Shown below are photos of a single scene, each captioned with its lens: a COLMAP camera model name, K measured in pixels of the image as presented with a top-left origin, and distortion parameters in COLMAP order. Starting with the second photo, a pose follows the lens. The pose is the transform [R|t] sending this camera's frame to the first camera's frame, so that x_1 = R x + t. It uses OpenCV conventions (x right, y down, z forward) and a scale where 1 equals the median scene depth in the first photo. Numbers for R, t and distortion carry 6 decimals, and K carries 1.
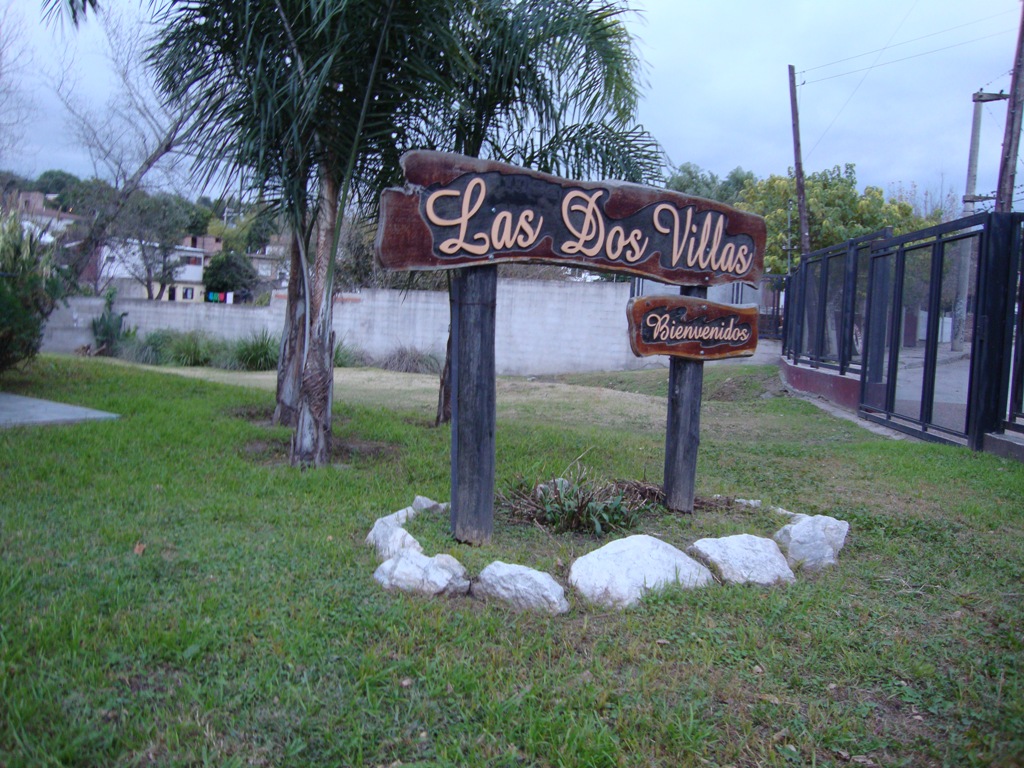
lens RADIAL K [[916.2, 0, 502.4], [0, 916.2, 375.7], [0, 0, 1]] dist [-0.198930, 0.198008]
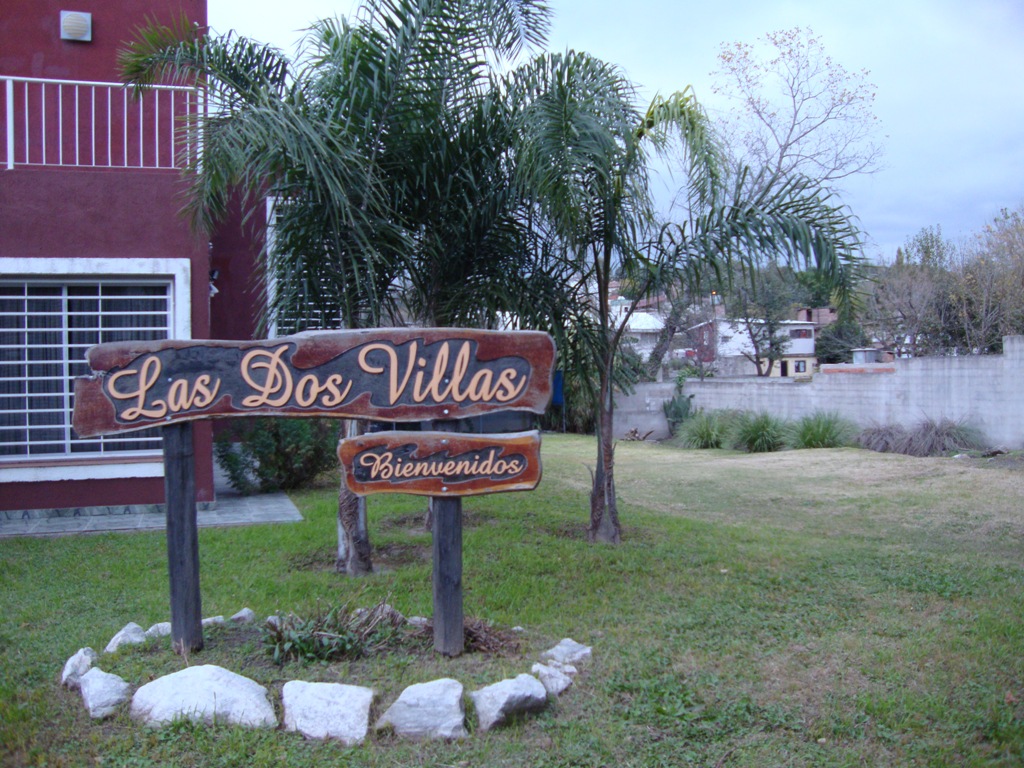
lens RADIAL K [[916.2, 0, 508.9], [0, 916.2, 375.3], [0, 0, 1]] dist [-0.198930, 0.198008]
pose [[0.762203, -0.069959, -0.643547, 0.937438], [0.020399, 0.996245, -0.084140, -0.065314], [0.647017, 0.051004, 0.760768, 0.319171]]
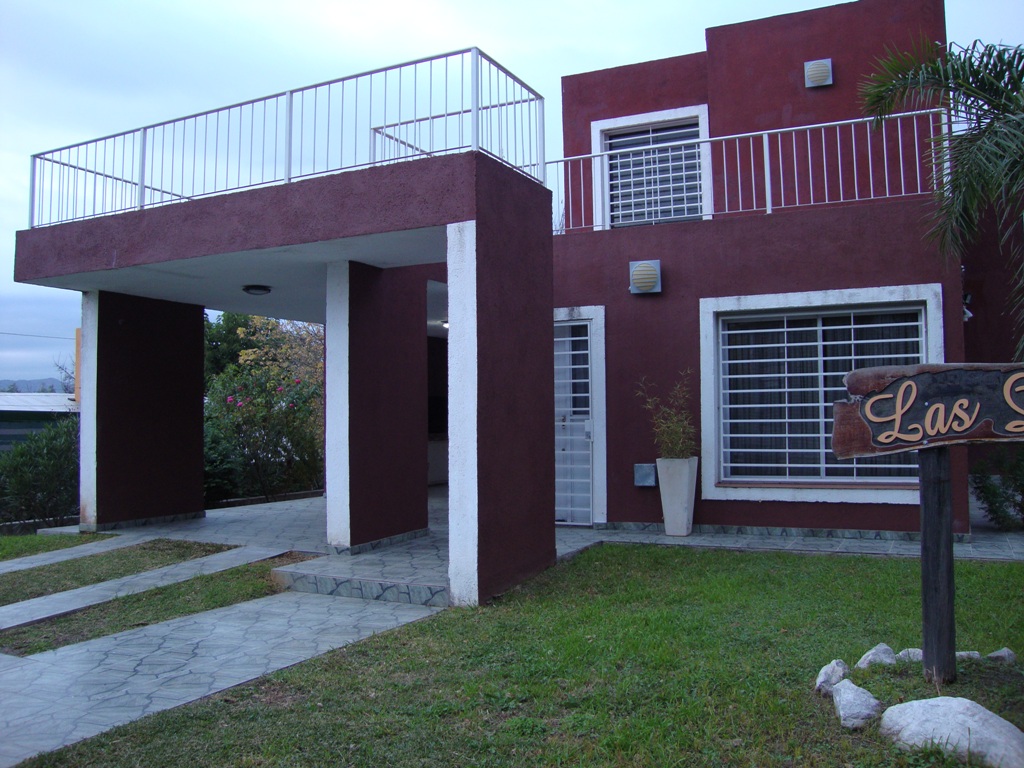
lens RADIAL K [[916.2, 0, 504.3], [0, 916.2, 374.2], [0, 0, 1]] dist [-0.198930, 0.198008]
pose [[0.068720, -0.102042, -0.992404, 0.956168], [-0.051335, 0.993076, -0.105666, -0.056313], [0.996314, 0.058206, 0.063005, 0.300180]]
